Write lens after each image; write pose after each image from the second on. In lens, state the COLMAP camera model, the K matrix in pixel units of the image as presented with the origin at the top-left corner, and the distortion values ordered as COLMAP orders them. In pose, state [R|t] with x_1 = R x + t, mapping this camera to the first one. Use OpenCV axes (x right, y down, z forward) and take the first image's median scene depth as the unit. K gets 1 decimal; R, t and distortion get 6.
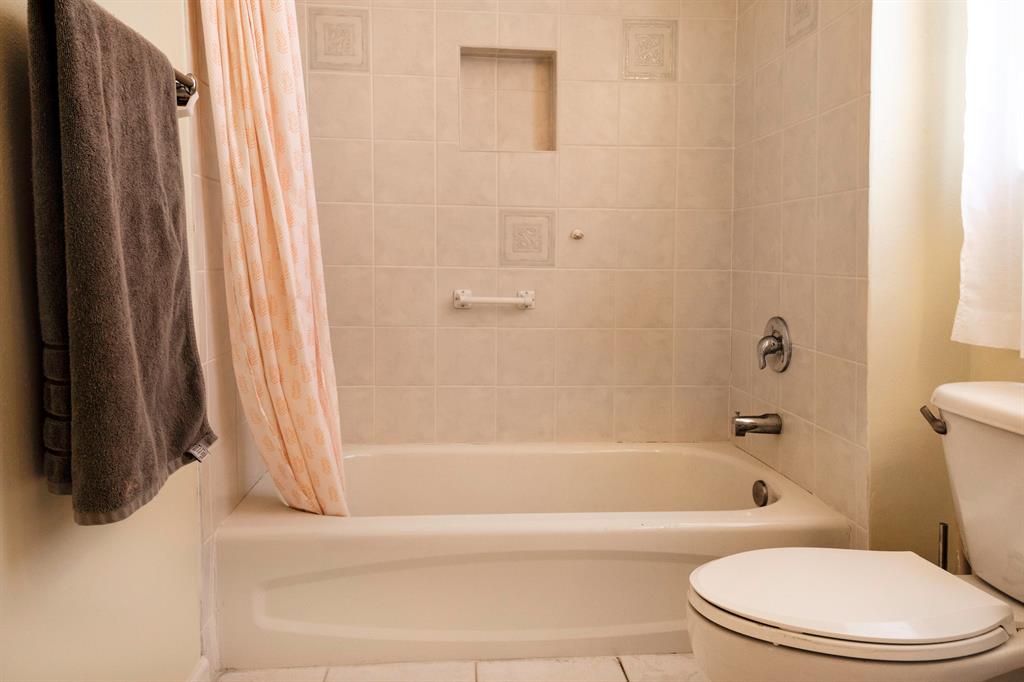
lens RADIAL K [[726.4, 0, 511.8], [0, 726.4, 347.6], [0, 0, 1]] dist [0.042567, 0.002160]
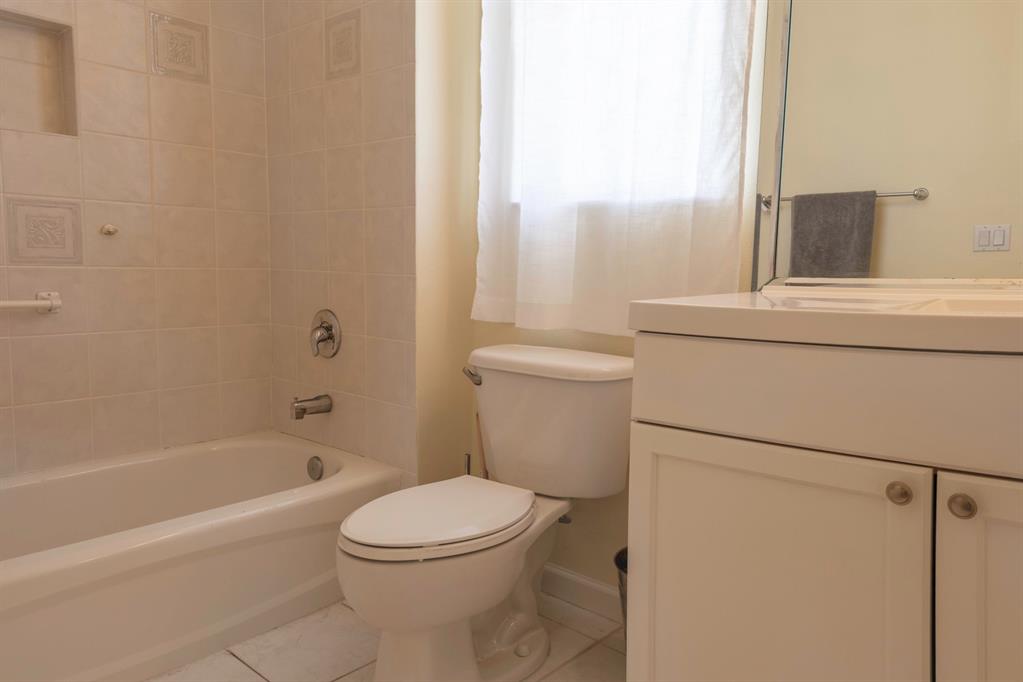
lens RADIAL K [[733.4, 0, 511.5], [0, 733.4, 342.6], [0, 0, 1]] dist [0.062338, -0.064510]
pose [[0.699363, -0.072949, 0.711035, -0.248207], [0.080129, 0.996509, 0.023423, 0.005713], [-0.710261, 0.040593, 0.702767, -0.016672]]
